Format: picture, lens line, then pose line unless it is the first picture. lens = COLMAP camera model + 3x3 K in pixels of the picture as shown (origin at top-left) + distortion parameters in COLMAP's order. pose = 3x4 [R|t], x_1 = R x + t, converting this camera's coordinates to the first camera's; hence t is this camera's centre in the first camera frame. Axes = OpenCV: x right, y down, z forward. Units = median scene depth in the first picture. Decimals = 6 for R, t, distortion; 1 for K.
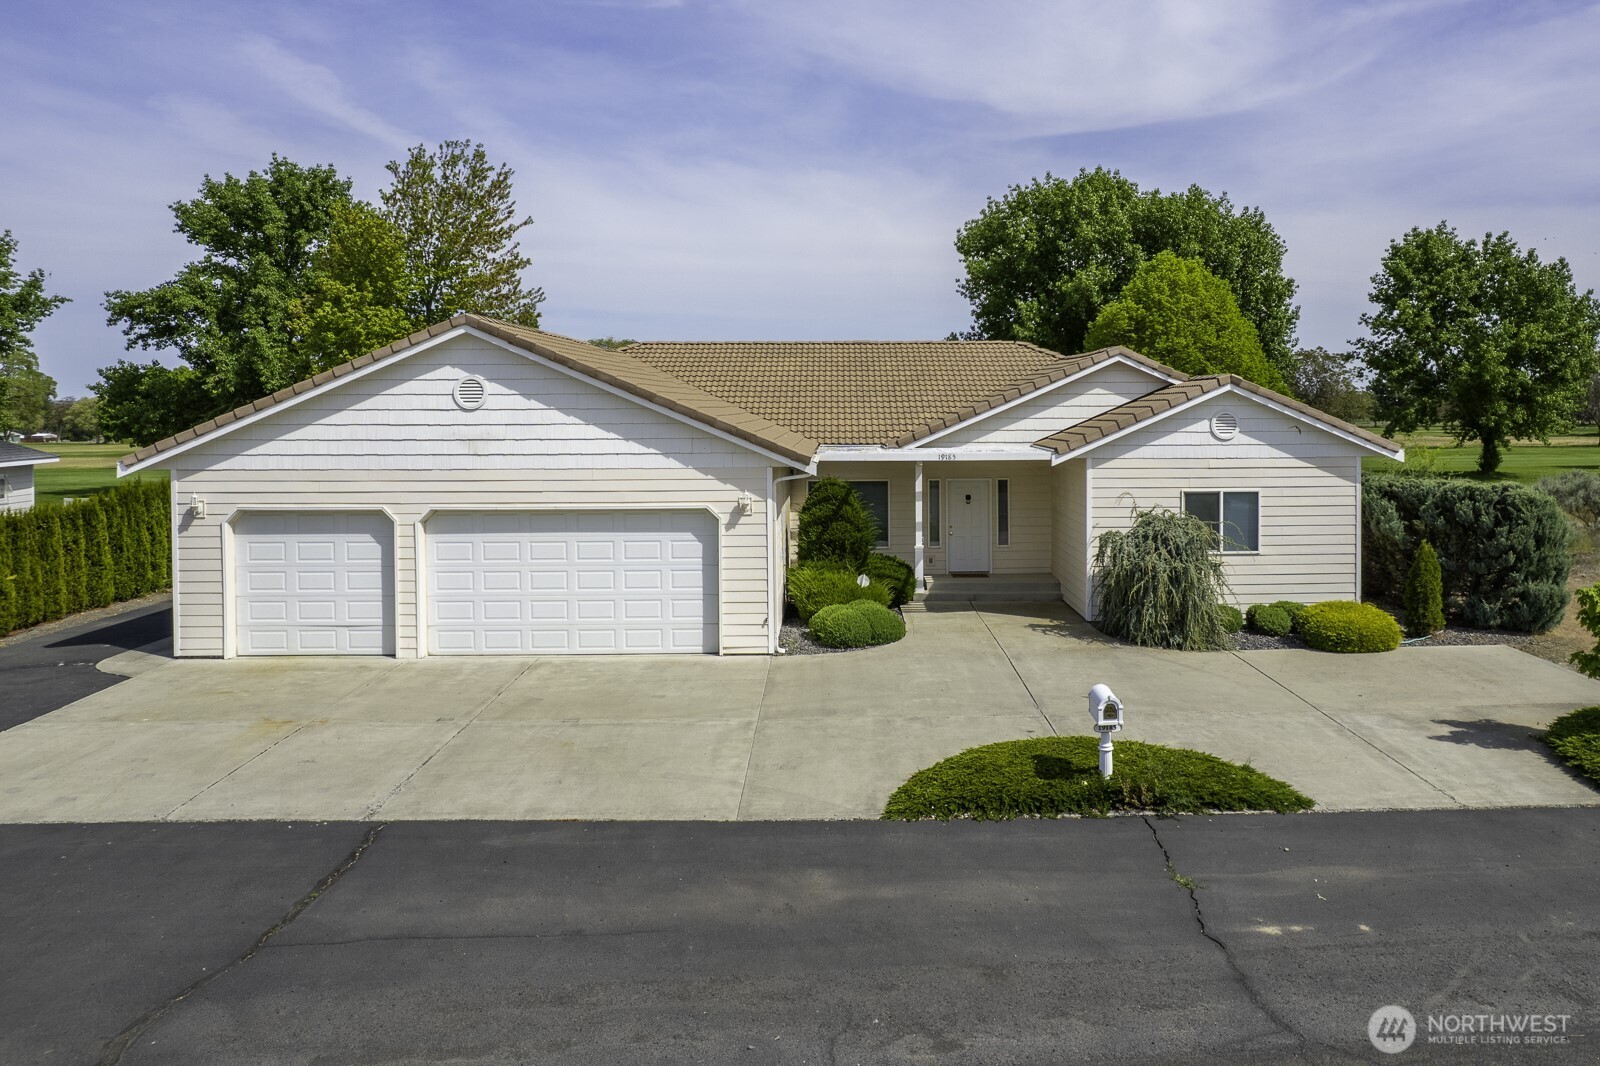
lens RADIAL K [[1201.5, 0, 893.6], [0, 1201.5, 497.1], [0, 0, 1]] dist [-0.049345, 0.044761]
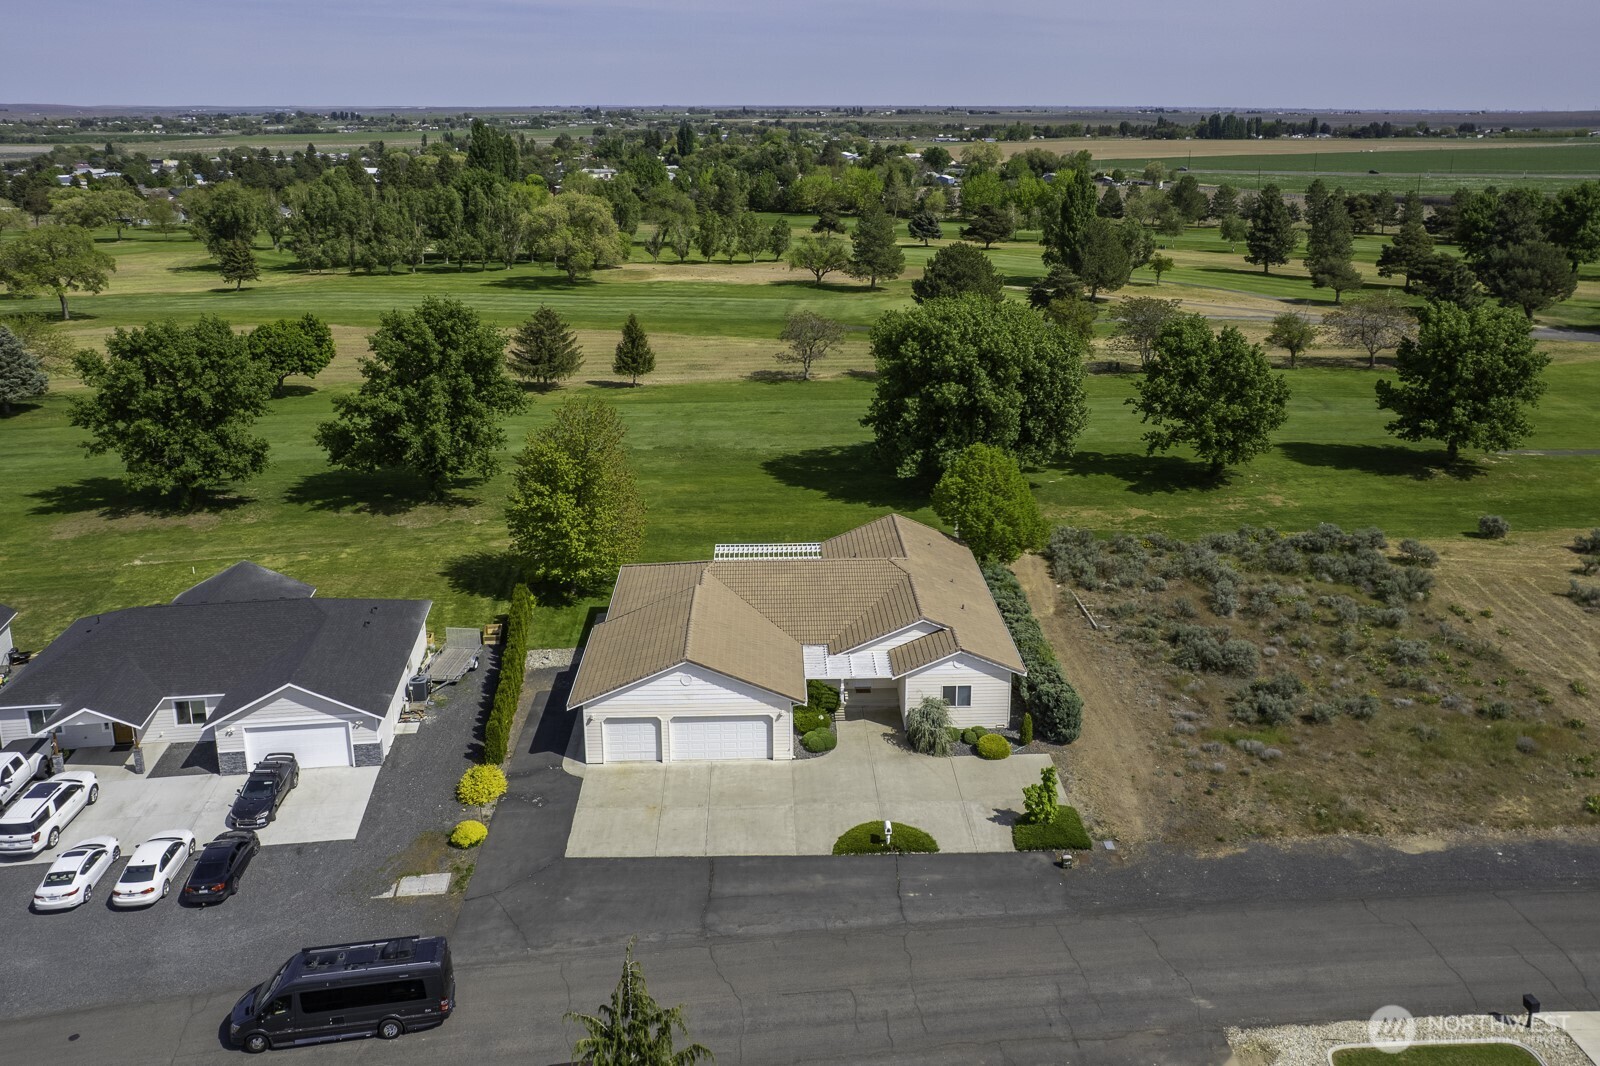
lens RADIAL K [[1201.5, 0, 812.6], [0, 1201.5, 526.3], [0, 0, 1]] dist [-0.049345, 0.044761]
pose [[0.999965, -0.001627, -0.008195, -0.025316], [0.003720, 0.964965, 0.262352, -1.189644], [0.007481, -0.262373, 0.964938, -1.672744]]
